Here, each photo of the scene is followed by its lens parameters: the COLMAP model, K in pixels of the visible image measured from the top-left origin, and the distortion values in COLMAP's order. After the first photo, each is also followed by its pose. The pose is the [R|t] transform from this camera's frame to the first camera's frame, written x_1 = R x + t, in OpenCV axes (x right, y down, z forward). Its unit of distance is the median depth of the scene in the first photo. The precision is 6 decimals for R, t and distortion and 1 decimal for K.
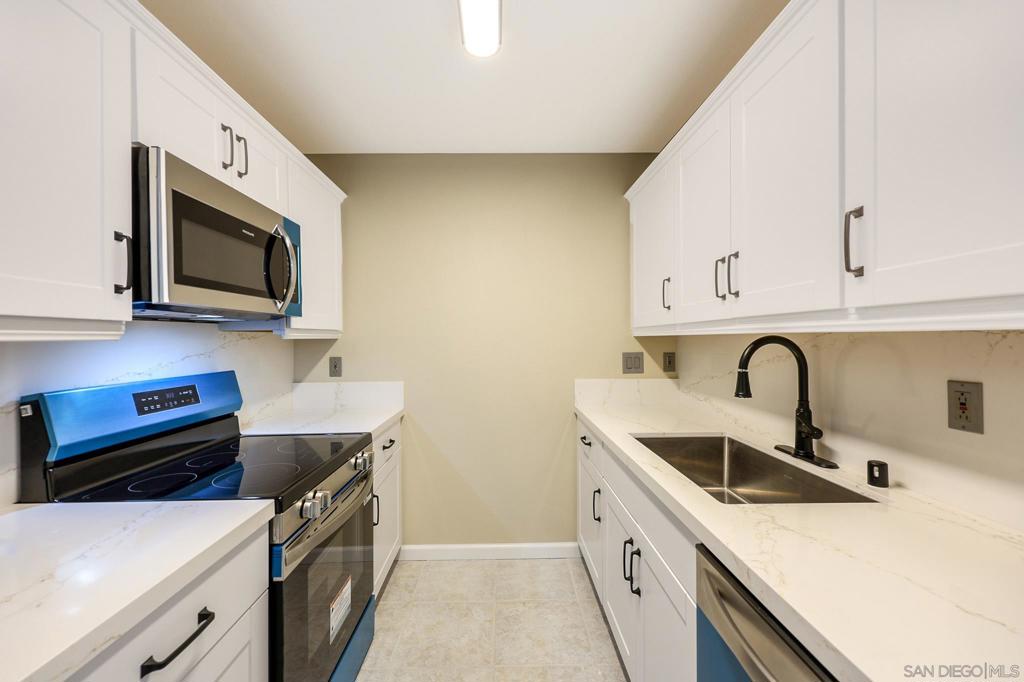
lens RADIAL K [[418.6, 0, 512.1], [0, 418.6, 336.4], [0, 0, 1]] dist [-0.002646, -0.000479]
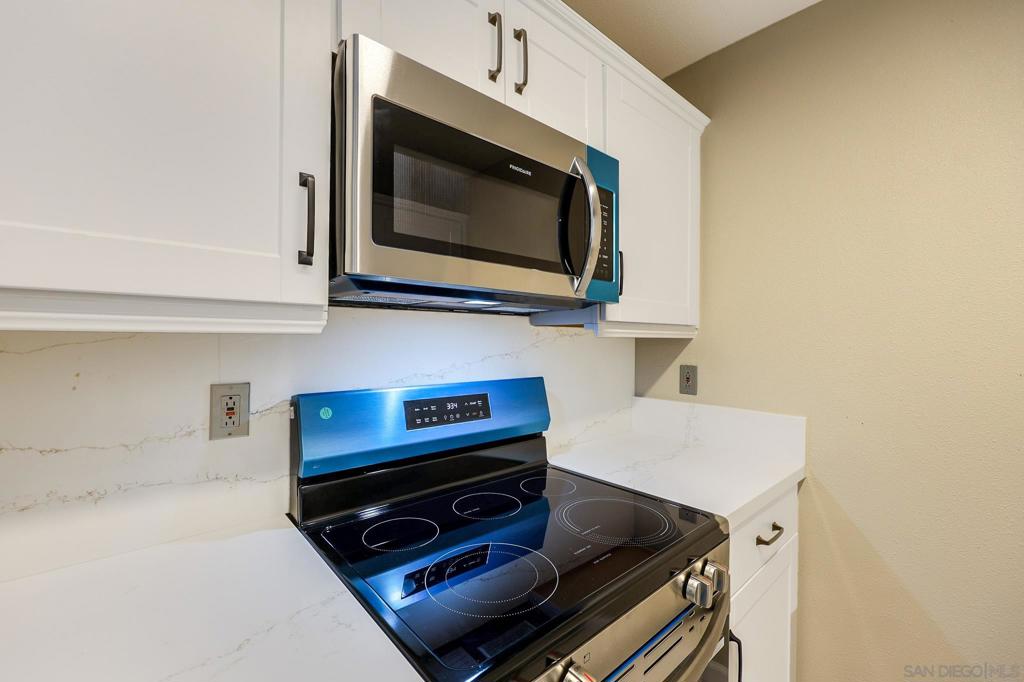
lens RADIAL K [[418.6, 0, 509.1], [0, 418.6, 340.0], [0, 0, 1]] dist [-0.002646, -0.000479]
pose [[0.636992, 0.019451, -0.770625, -0.127070], [-0.013789, 0.999809, 0.013837, 0.003793], [0.770747, 0.001812, 0.637139, 0.513068]]
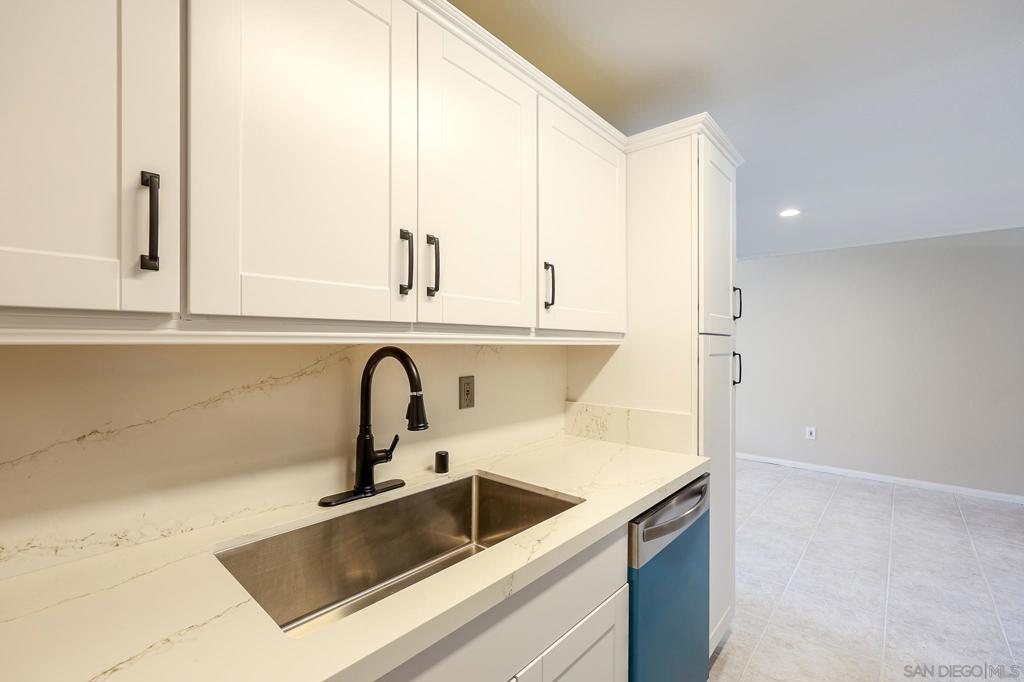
lens RADIAL K [[418.6, 0, 516.3], [0, 418.6, 344.3], [0, 0, 1]] dist [-0.002646, -0.000479]
pose [[-0.729453, -0.000422, 0.684031, -0.071898], [-0.005100, 0.999975, -0.004822, -0.003314], [-0.684012, -0.007006, -0.729437, 1.218383]]
